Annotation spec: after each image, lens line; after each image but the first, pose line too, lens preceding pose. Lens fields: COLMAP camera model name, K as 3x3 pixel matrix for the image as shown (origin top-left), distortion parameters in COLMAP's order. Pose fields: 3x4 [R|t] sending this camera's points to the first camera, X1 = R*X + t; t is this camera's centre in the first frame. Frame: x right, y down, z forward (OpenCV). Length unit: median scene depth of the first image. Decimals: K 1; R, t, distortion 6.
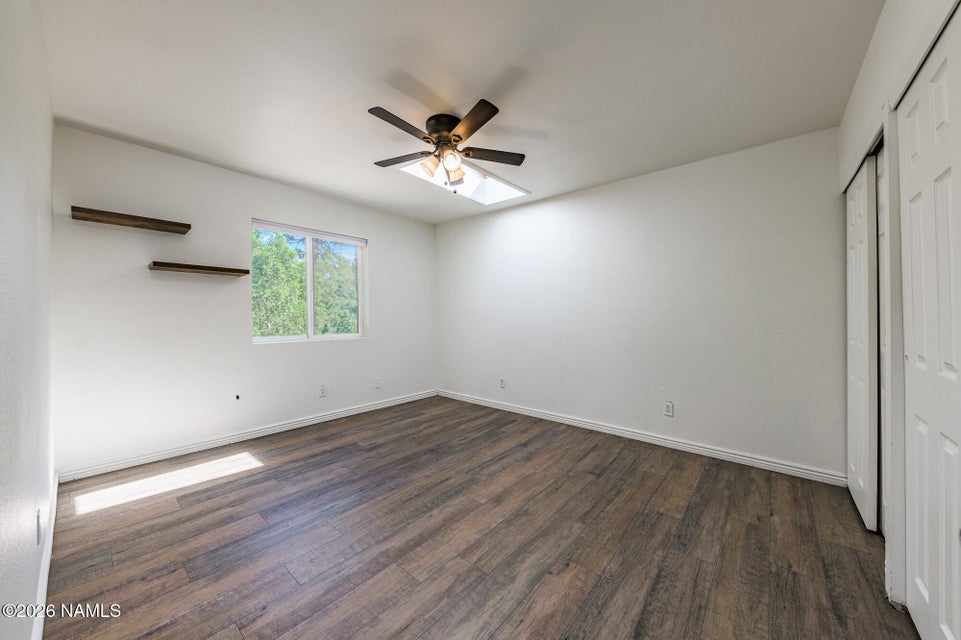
lens RADIAL K [[340.1, 0, 481.3], [0, 340.1, 313.7], [0, 0, 1]] dist [-0.000388, -0.000056]
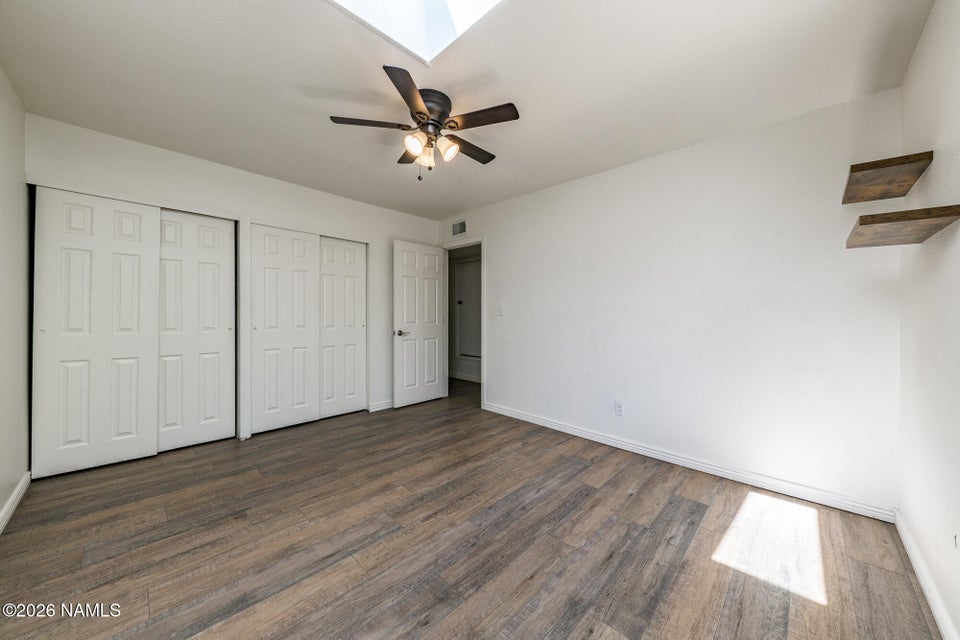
lens RADIAL K [[339.7, 0, 480.8], [0, 339.7, 313.7], [0, 0, 1]] dist [-0.000388, -0.000056]
pose [[-0.997931, -0.014218, 0.062708, -0.287641], [-0.014417, 0.999892, -0.002721, 0.003826], [-0.062663, -0.003619, -0.998028, 1.922684]]
